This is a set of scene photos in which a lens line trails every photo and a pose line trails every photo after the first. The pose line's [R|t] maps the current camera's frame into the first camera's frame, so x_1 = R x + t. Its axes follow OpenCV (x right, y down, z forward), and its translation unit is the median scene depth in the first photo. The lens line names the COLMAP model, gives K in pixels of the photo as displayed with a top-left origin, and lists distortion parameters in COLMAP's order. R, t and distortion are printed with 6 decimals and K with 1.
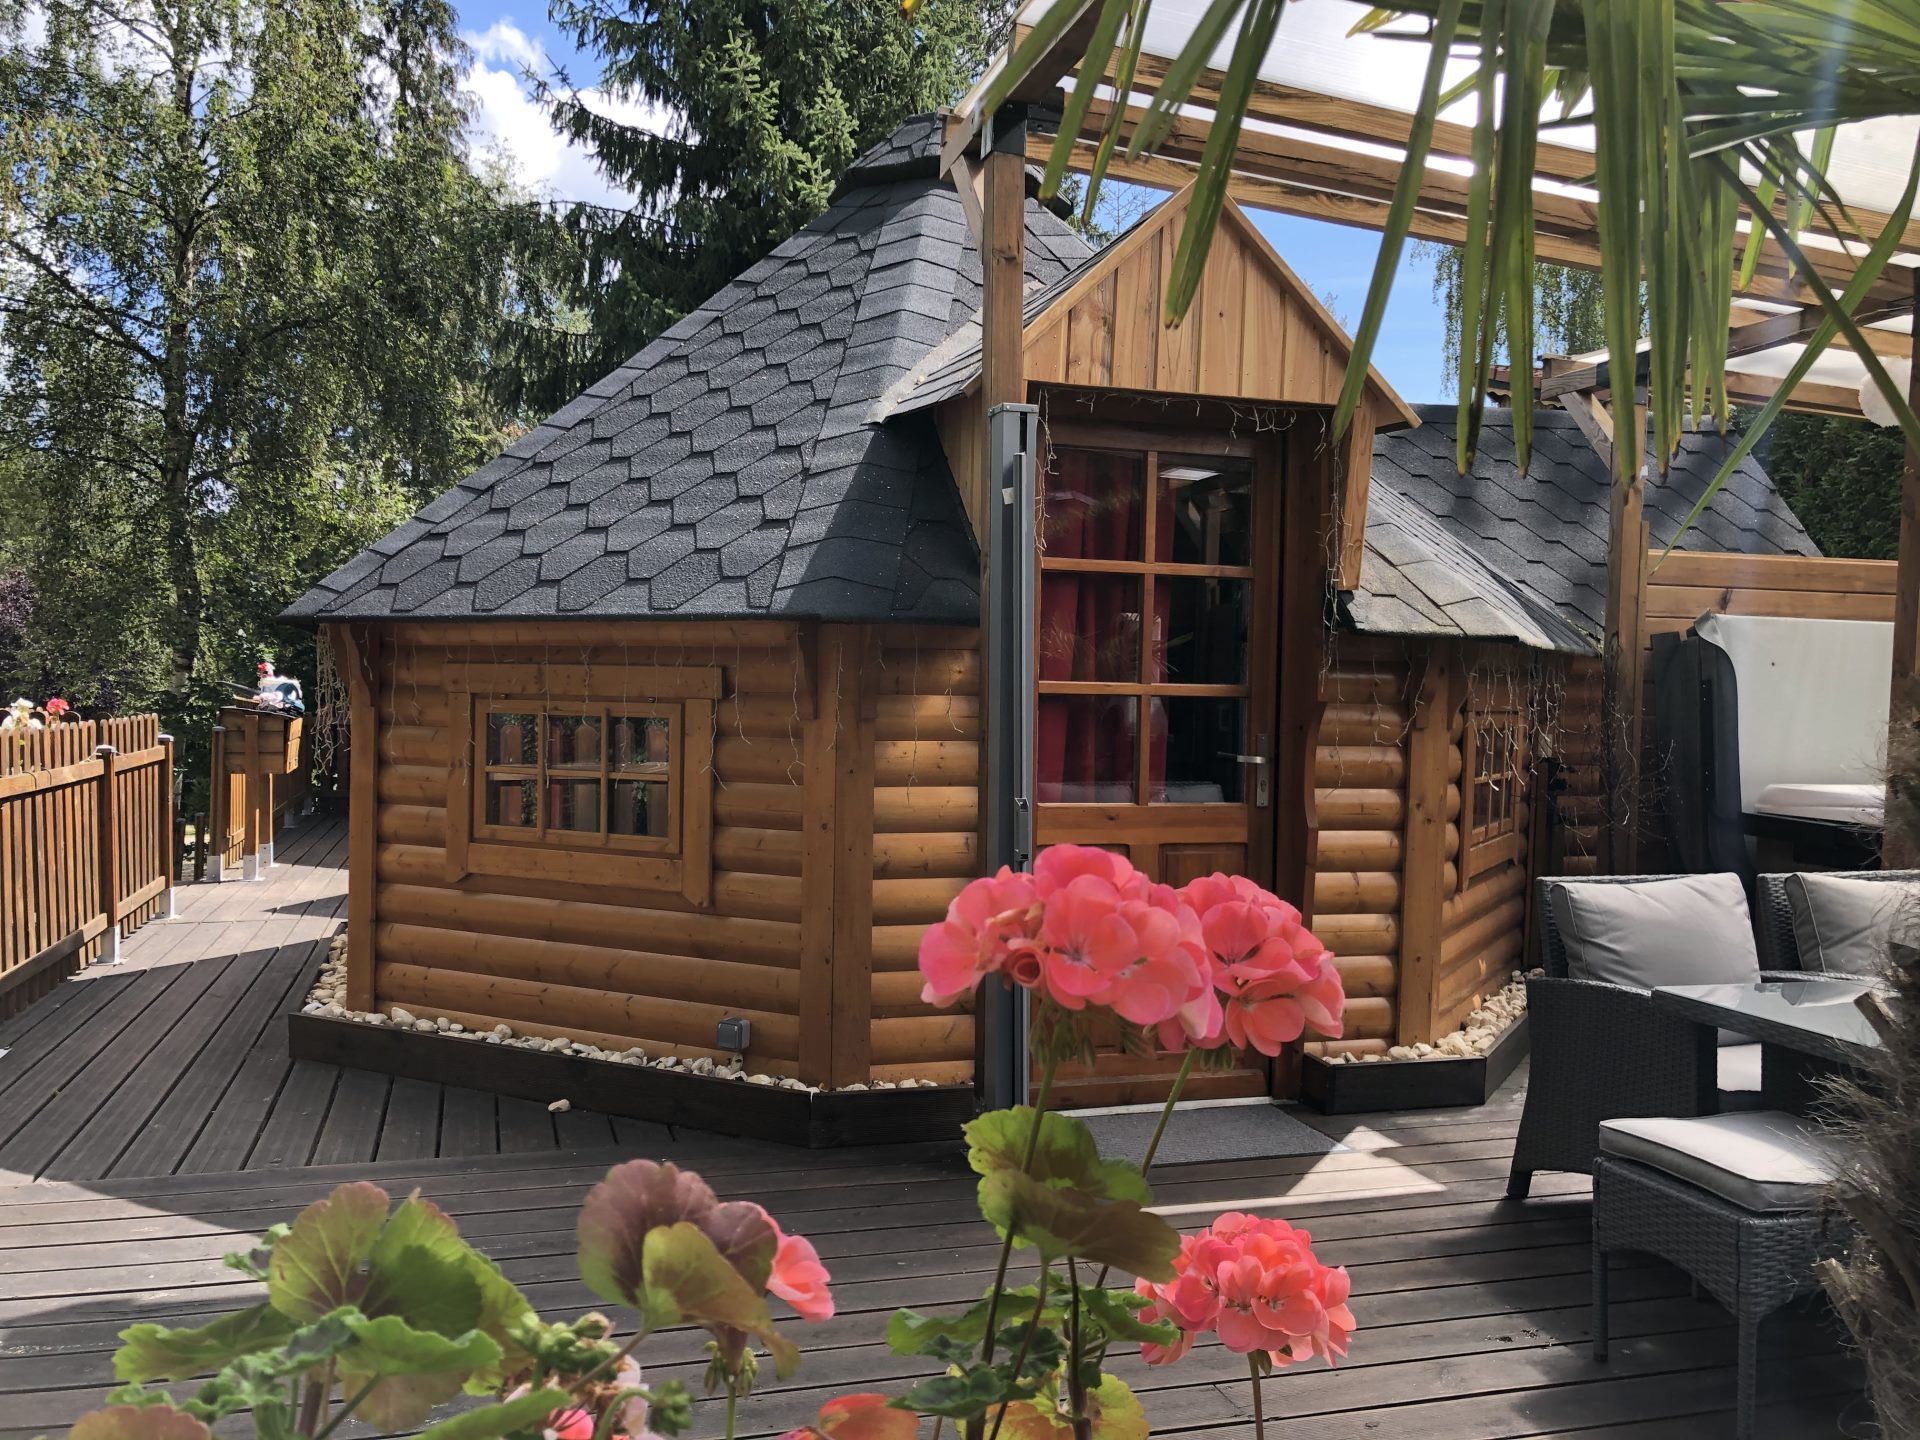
lens RADIAL K [[1515.0, 0, 962.4], [0, 1515.0, 717.5], [0, 0, 1]] dist [0.023831, -0.050019]
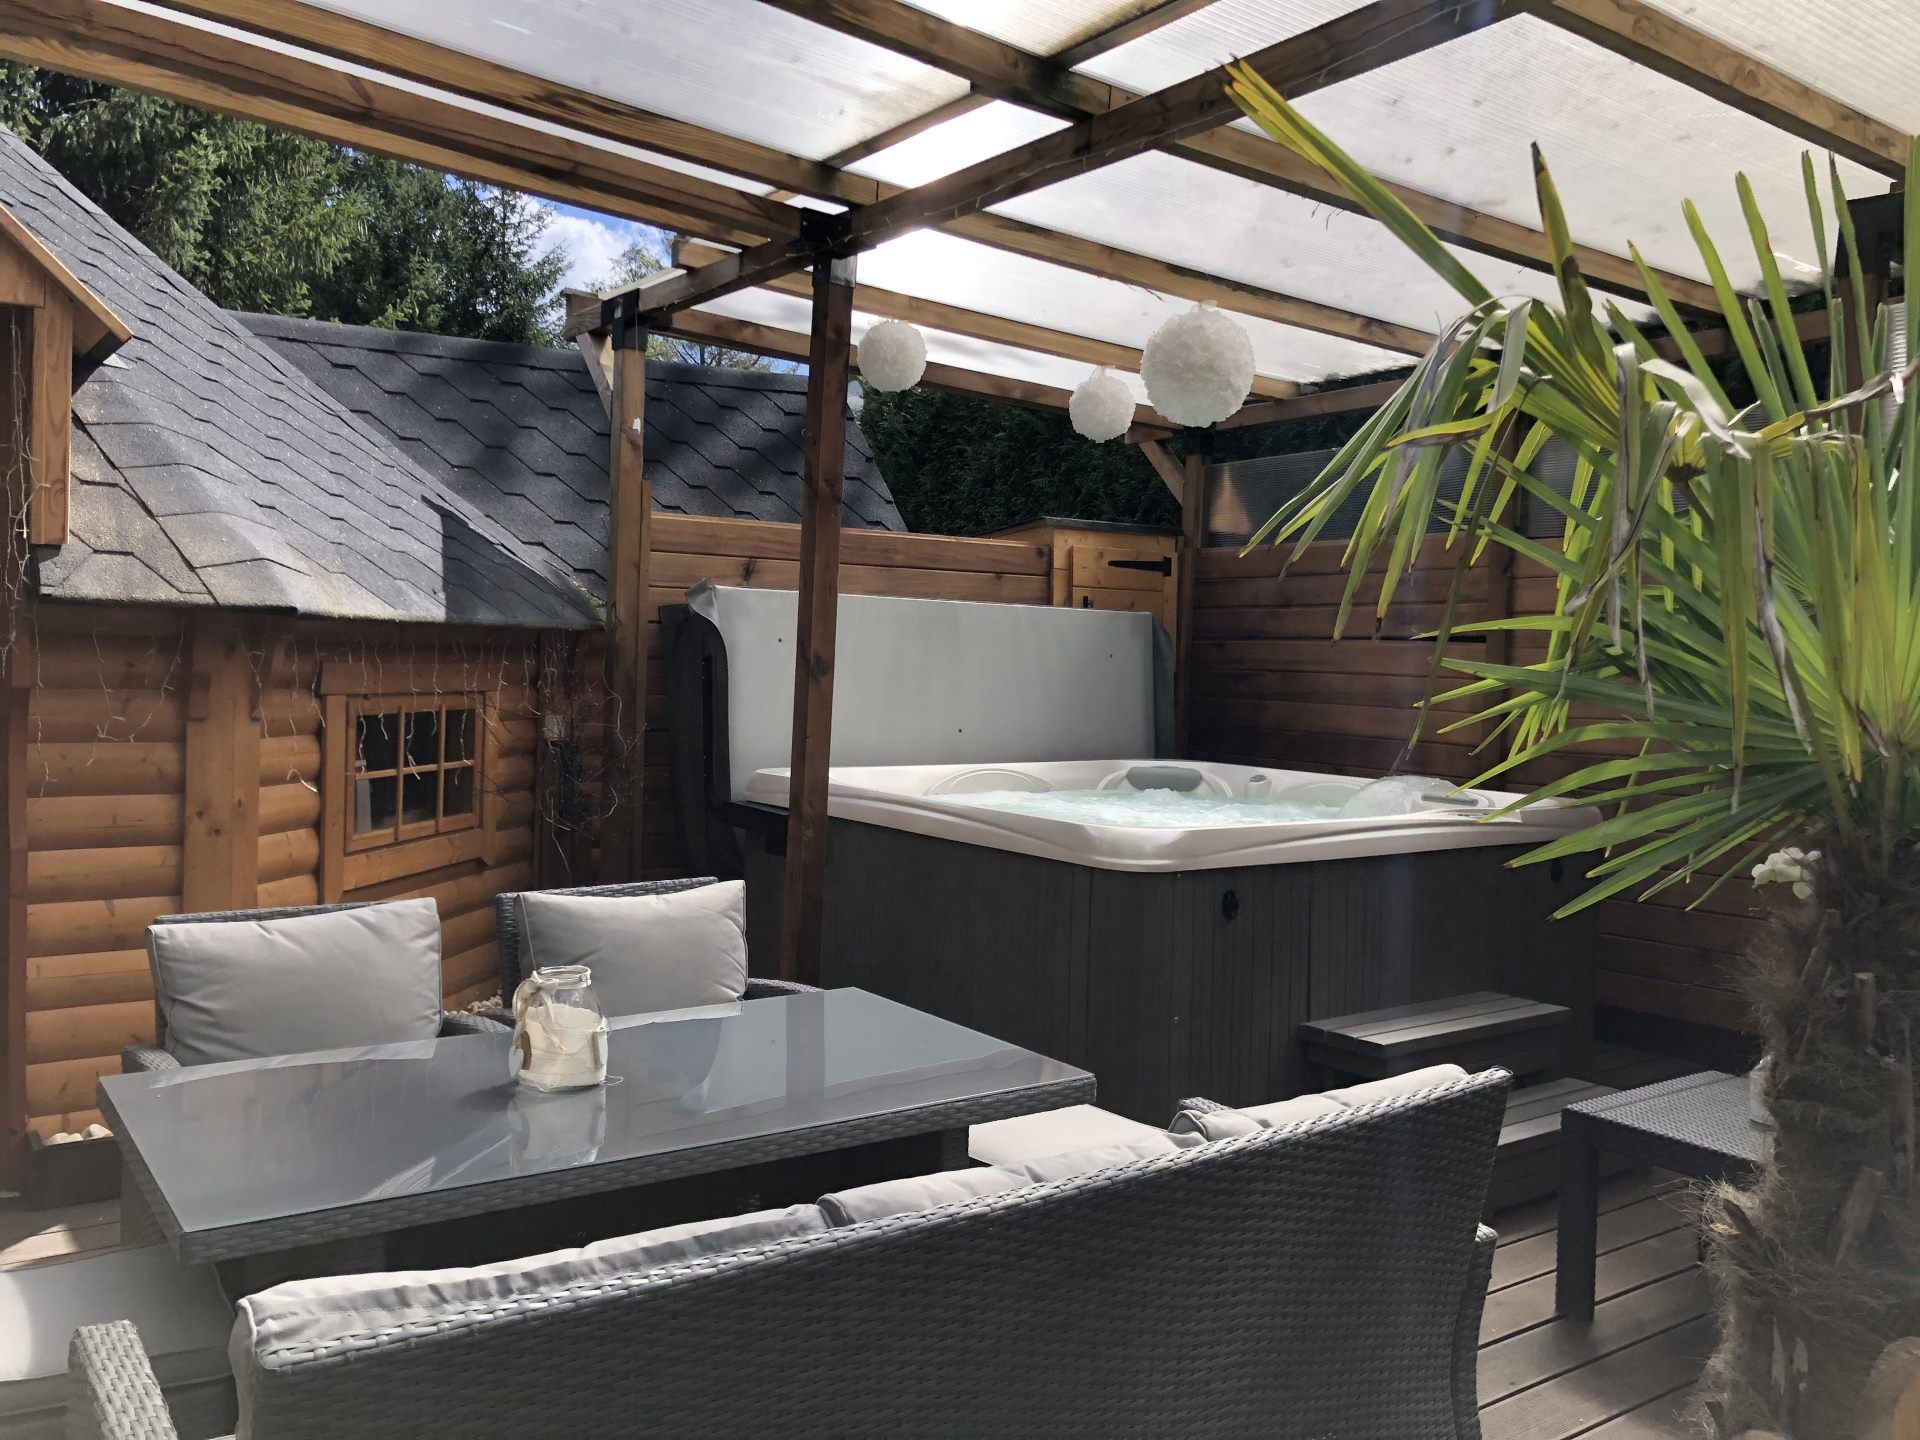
lens RADIAL K [[1515.0, 0, 953.7], [0, 1515.0, 718.8], [0, 0, 1]] dist [0.023831, -0.050019]
pose [[0.946291, -0.007176, 0.323237, 0.390682], [-0.001306, 0.999661, 0.026017, -0.013295], [-0.323314, -0.025041, 0.945960, 0.096247]]
